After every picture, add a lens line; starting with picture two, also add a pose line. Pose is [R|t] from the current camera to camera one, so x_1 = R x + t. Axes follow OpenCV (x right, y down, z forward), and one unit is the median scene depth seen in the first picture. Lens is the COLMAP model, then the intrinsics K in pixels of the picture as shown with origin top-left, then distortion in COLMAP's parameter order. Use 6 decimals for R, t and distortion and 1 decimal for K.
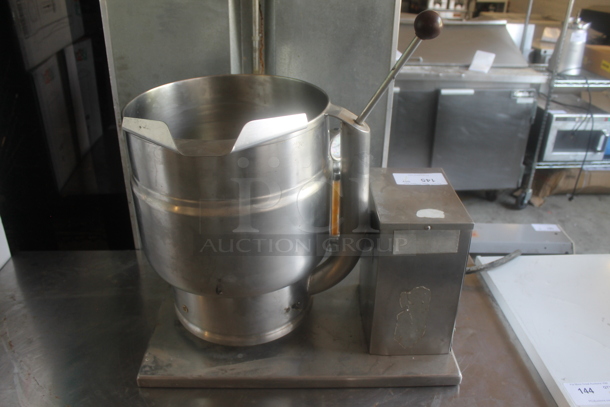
lens RADIAL K [[514.5, 0, 305.0], [0, 514.5, 203.5], [0, 0, 1]] dist [-0.165580, 0.136219]
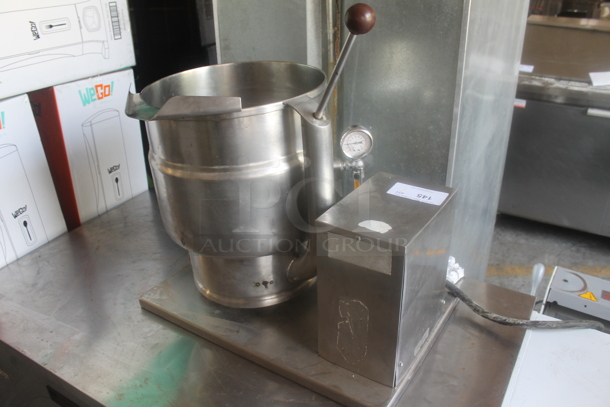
lens RADIAL K [[514.5, 0, 305.0], [0, 514.5, 203.5], [0, 0, 1]] dist [-0.165580, 0.136219]
pose [[0.830728, 0.229043, -0.507376, 0.471273], [-0.228241, 0.971443, 0.064836, -0.039777], [0.507737, 0.061943, 0.859282, 0.108876]]
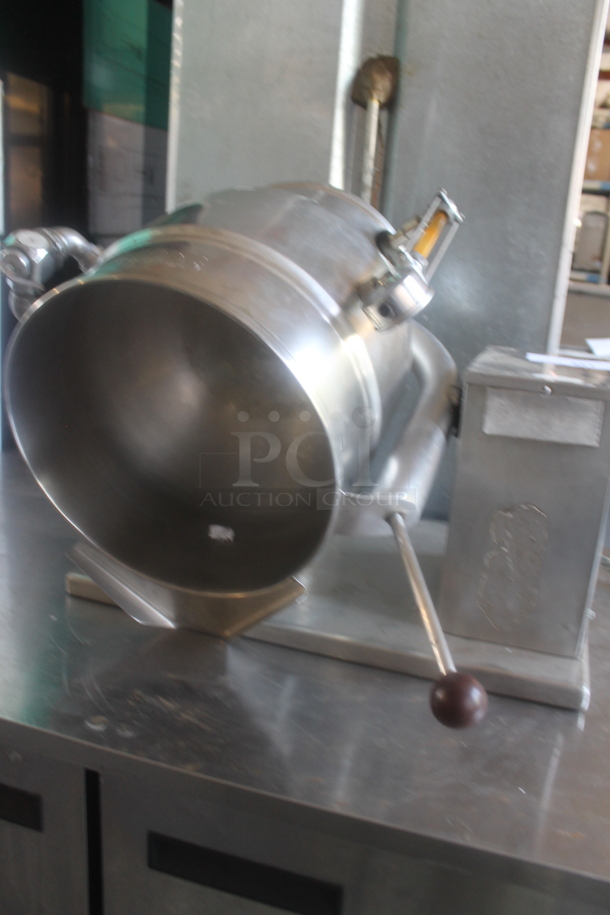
lens RADIAL K [[771.7, 0, 305.0], [0, 771.7, 457.5], [0, 0, 1]] dist [-0.165580, 0.136219]
pose [[0.941960, 0.145931, -0.302351, 0.194766], [-0.203648, 0.964346, -0.169010, 0.249862], [0.266907, 0.220774, 0.938094, 0.089043]]
